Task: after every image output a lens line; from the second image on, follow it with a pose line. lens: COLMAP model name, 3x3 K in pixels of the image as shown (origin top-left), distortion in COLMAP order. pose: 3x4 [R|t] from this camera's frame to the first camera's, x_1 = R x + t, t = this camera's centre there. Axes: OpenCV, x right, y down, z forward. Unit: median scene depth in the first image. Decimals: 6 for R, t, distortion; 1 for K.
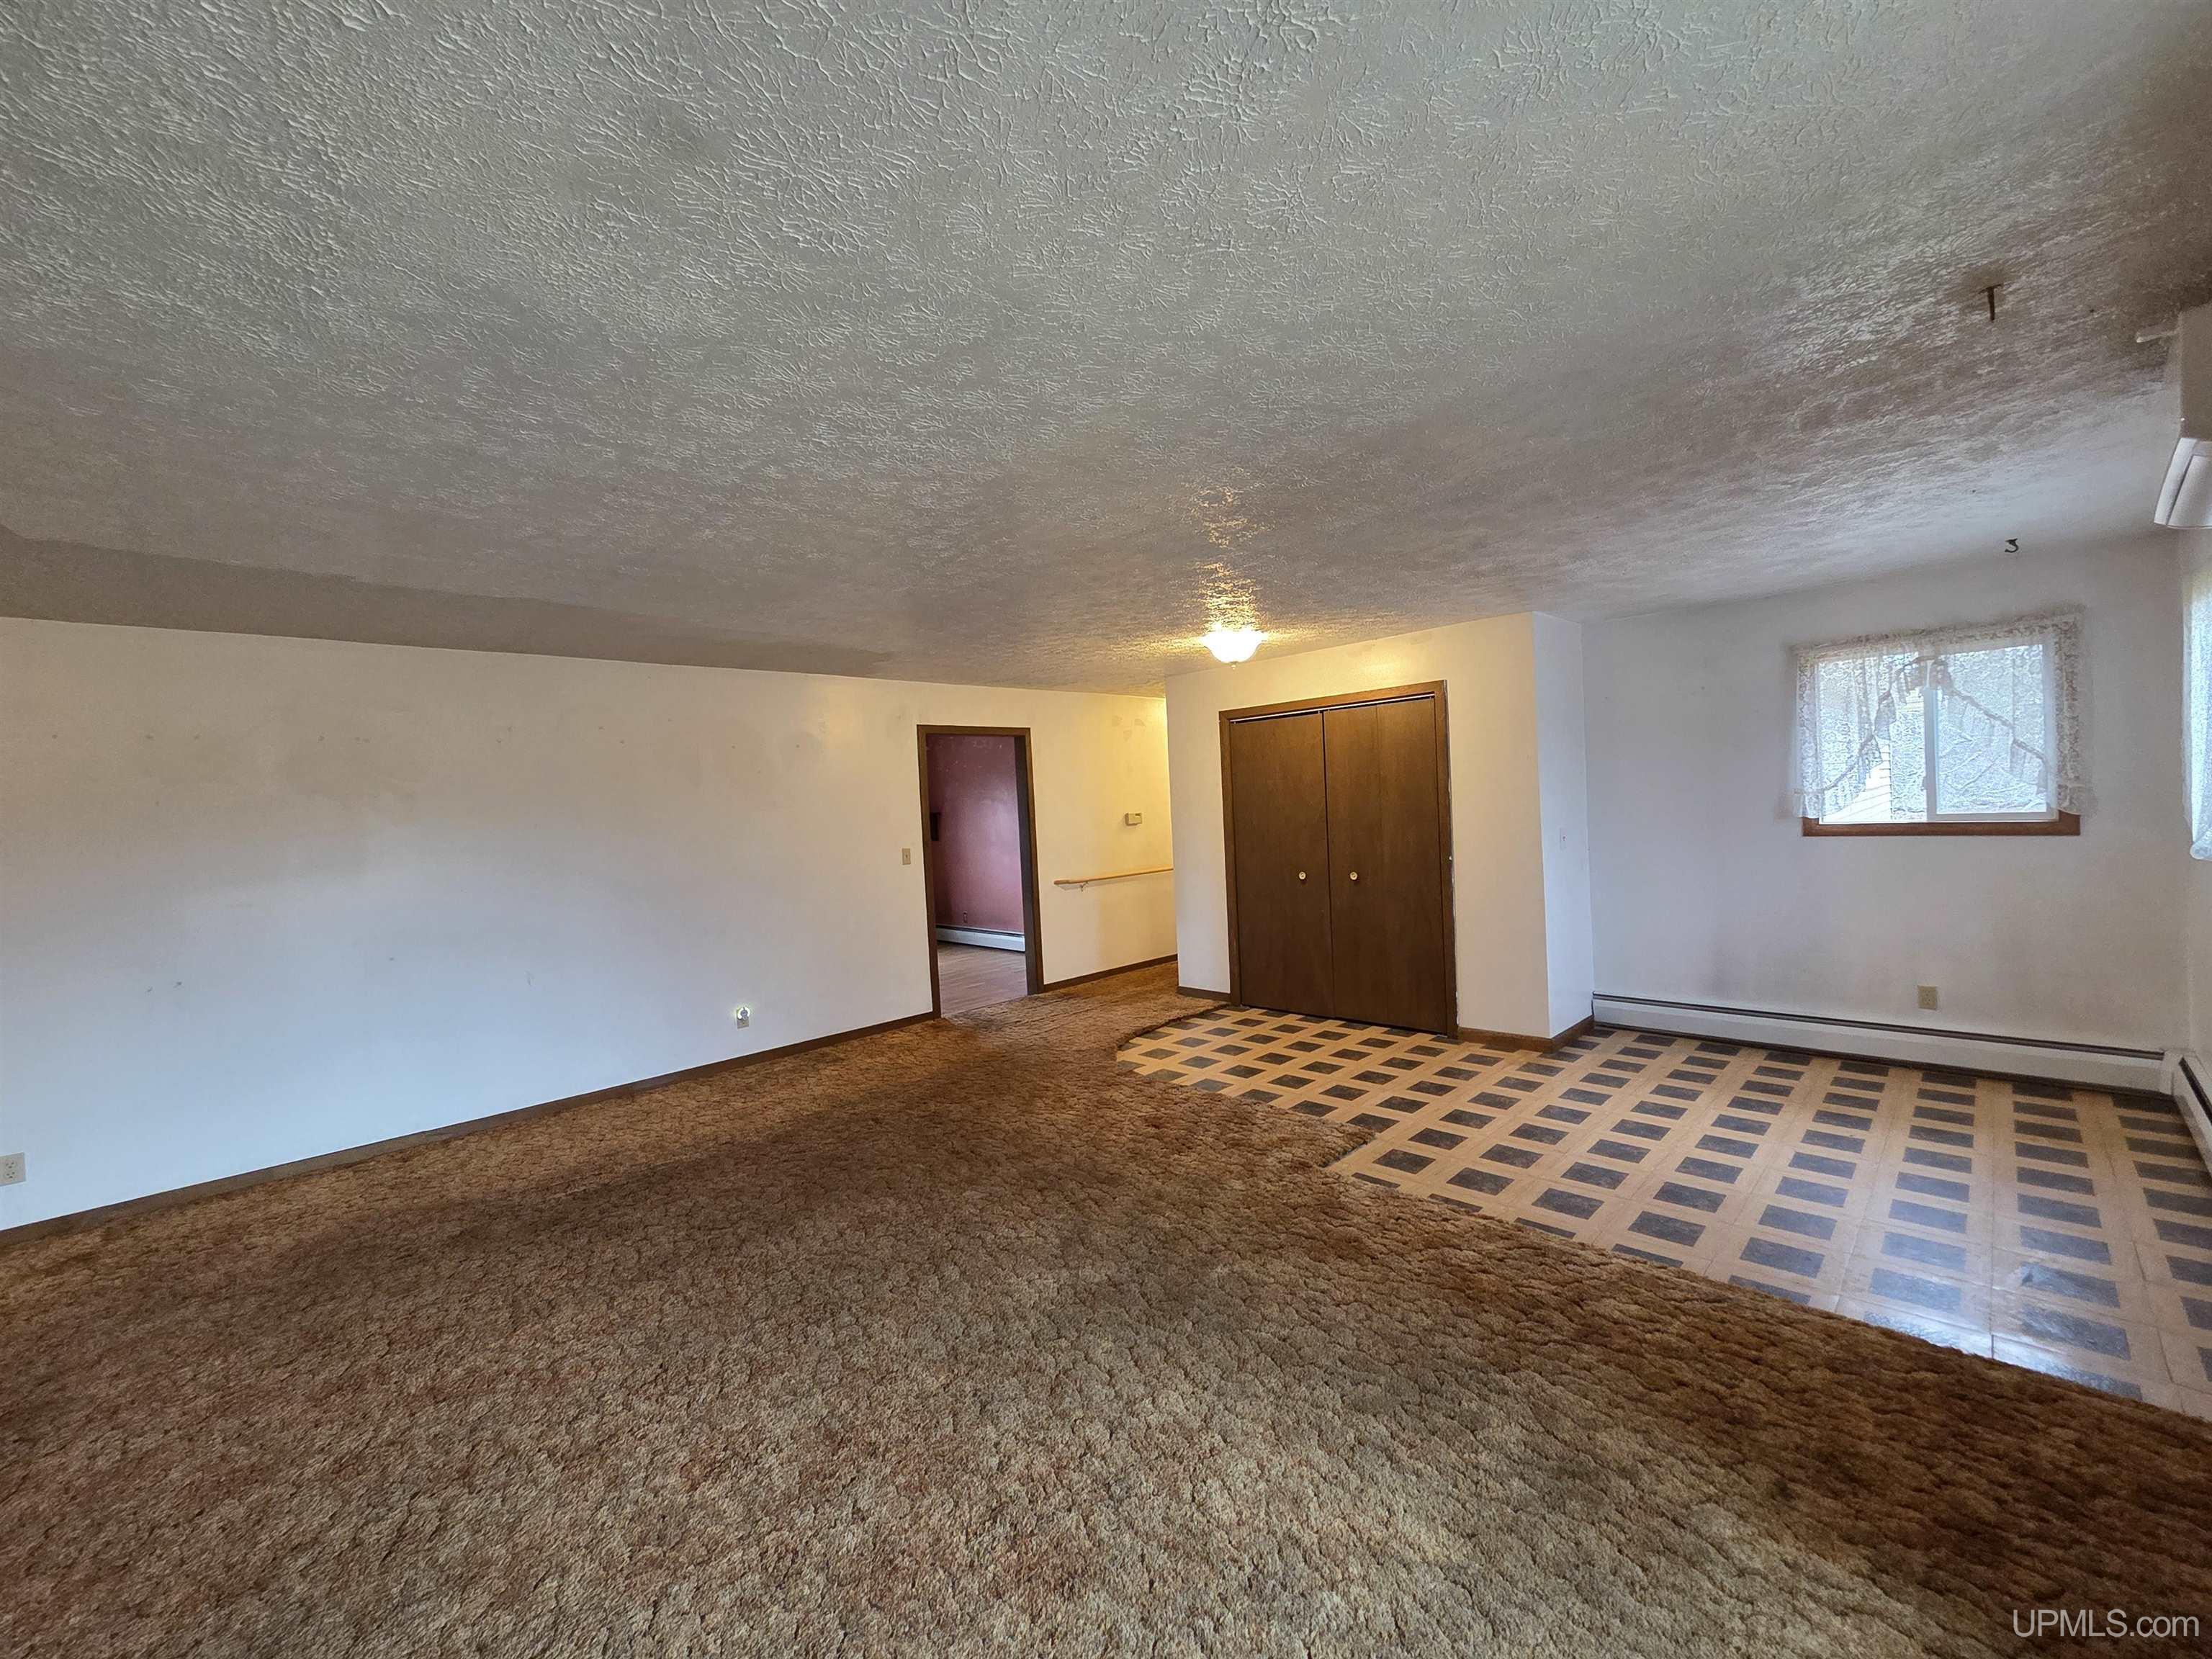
lens RADIAL K [[906.6, 0, 1102.0], [0, 906.6, 831.9], [0, 0, 1]] dist [0.006032, -0.000441]
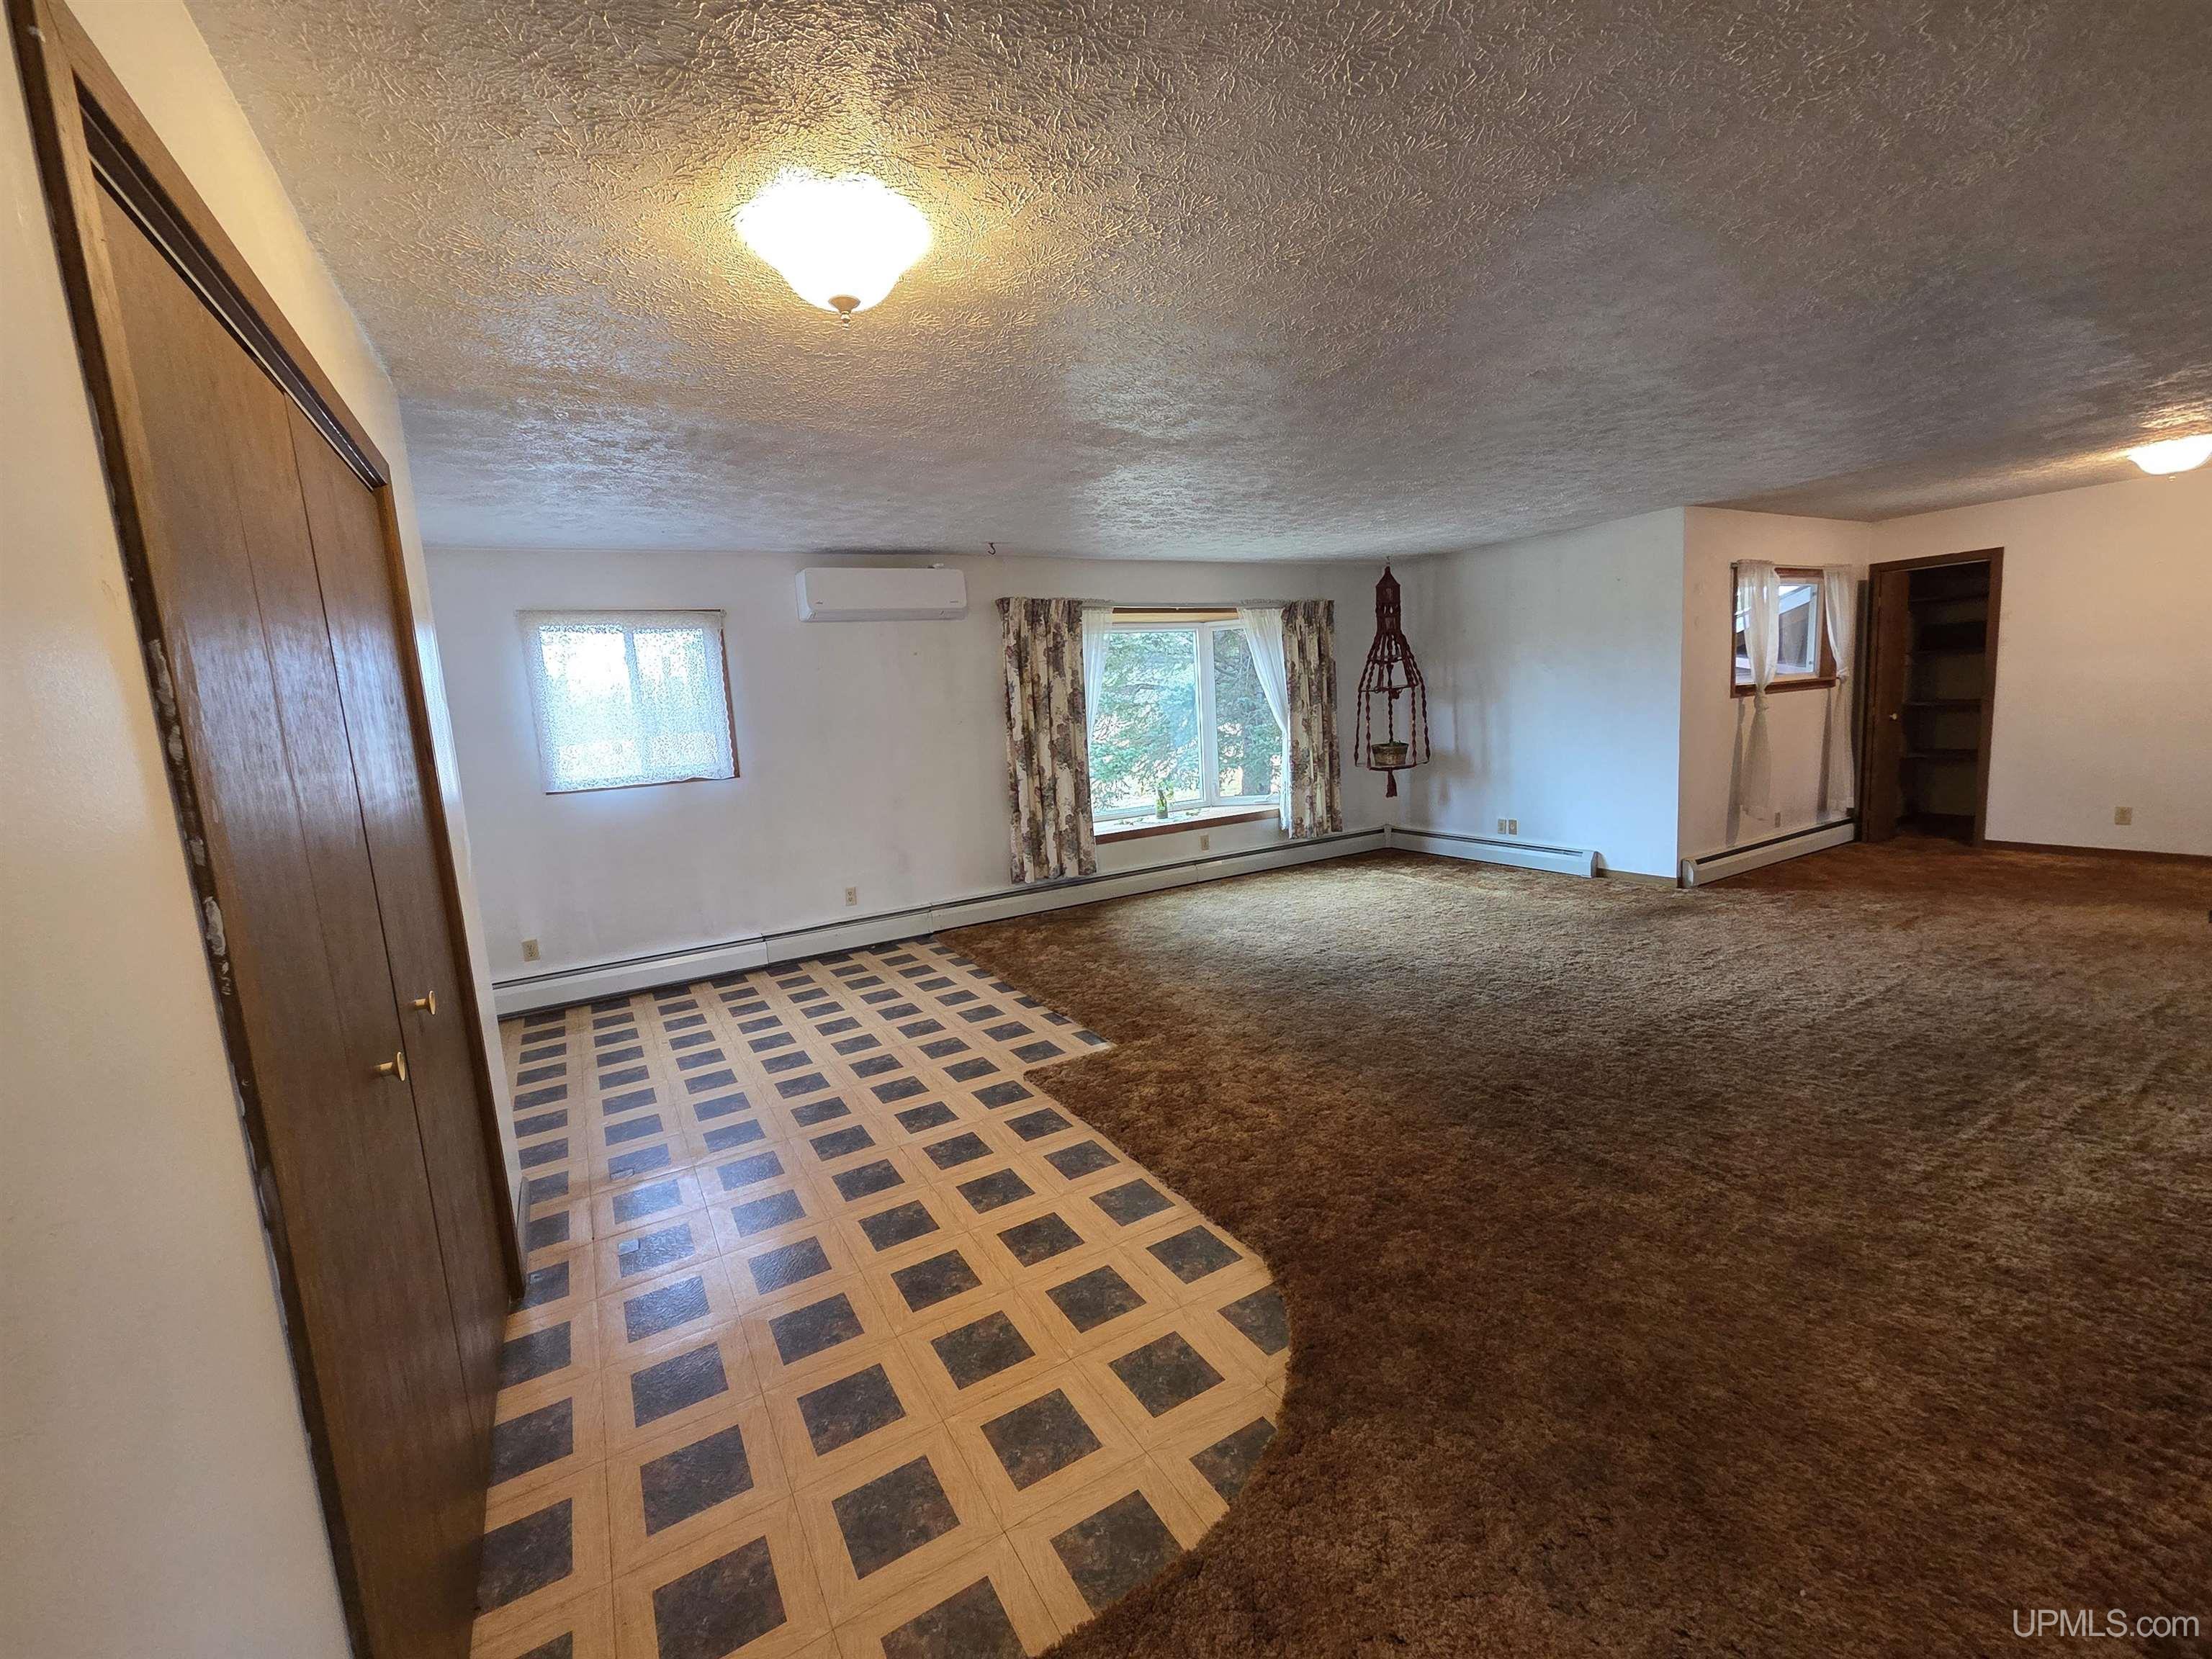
lens RADIAL K [[906.6, 0, 1096.9], [0, 906.6, 830.8], [0, 0, 1]] dist [0.006032, -0.000441]
pose [[-0.960687, 0.076955, 0.266756, -0.031854], [0.121584, 0.980398, 0.155036, -0.039858], [-0.249597, 0.181375, -0.951212, 1.679839]]
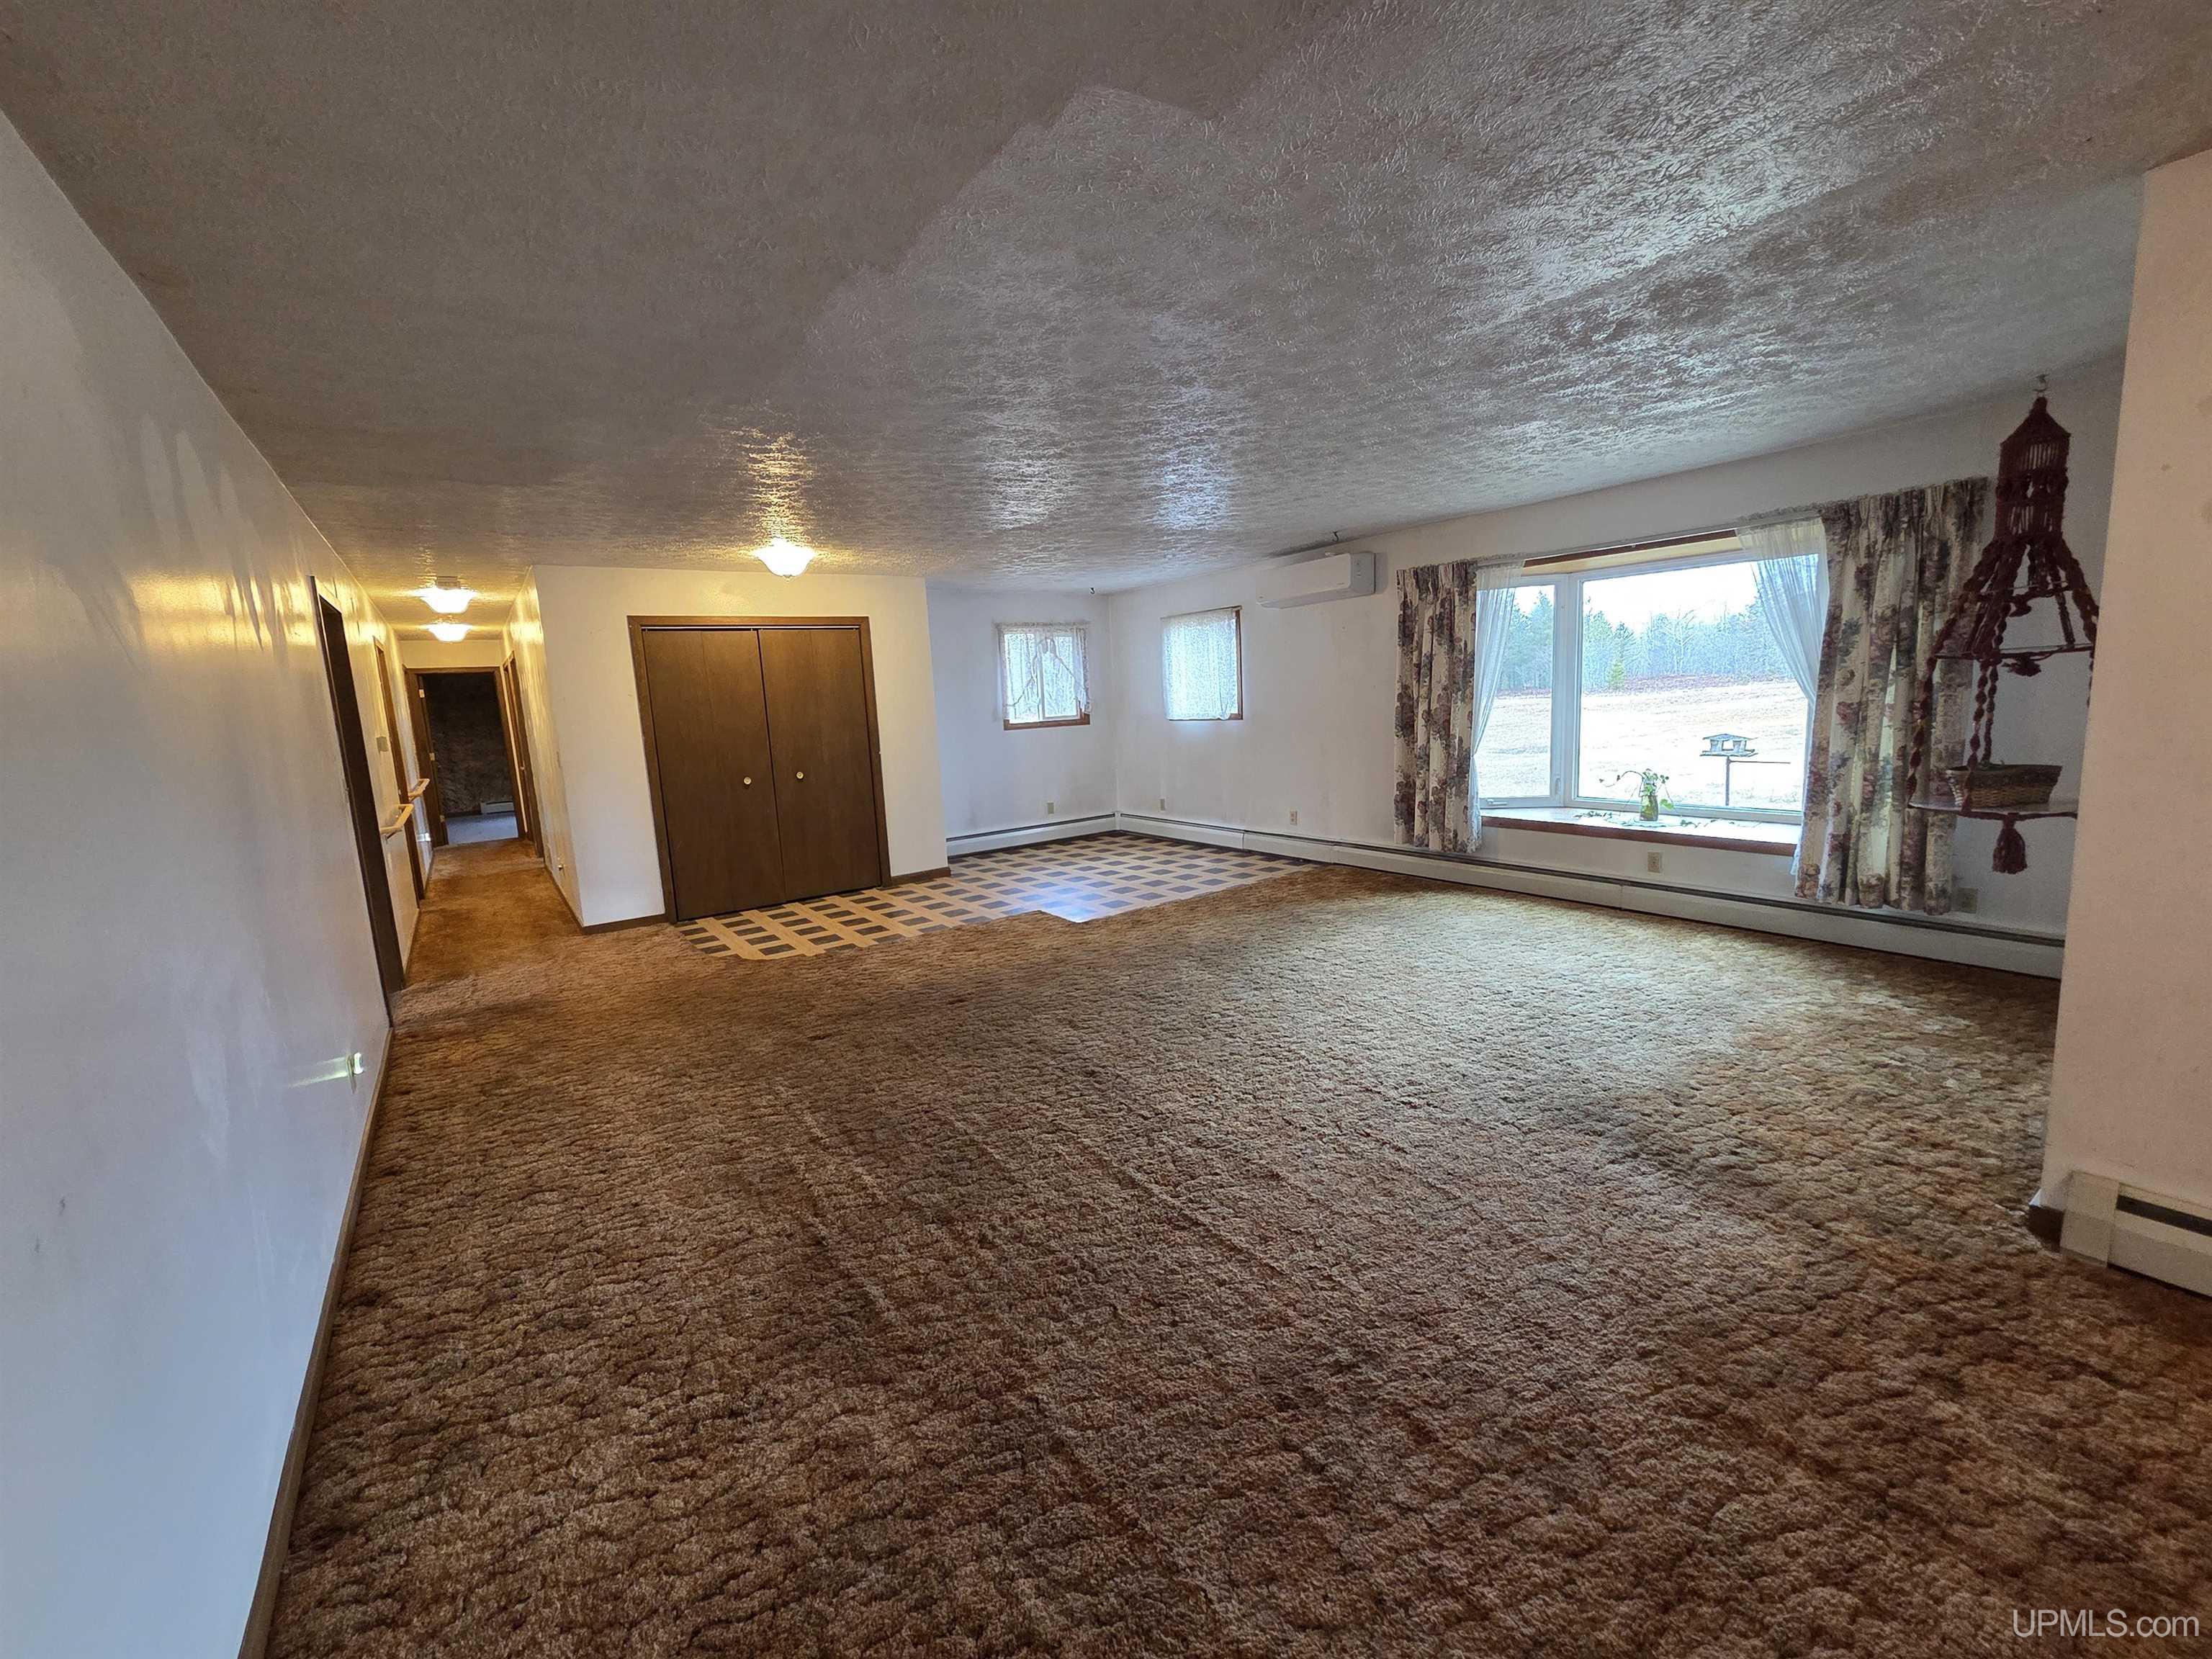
lens RADIAL K [[906.6, 0, 1099.1], [0, 906.6, 828.3], [0, 0, 1]] dist [0.006032, -0.000441]
pose [[0.165046, -0.104406, 0.980744, -1.102582], [0.072555, 0.992972, 0.093497, 0.048531], [-0.983614, 0.055727, 0.171461, 0.576232]]
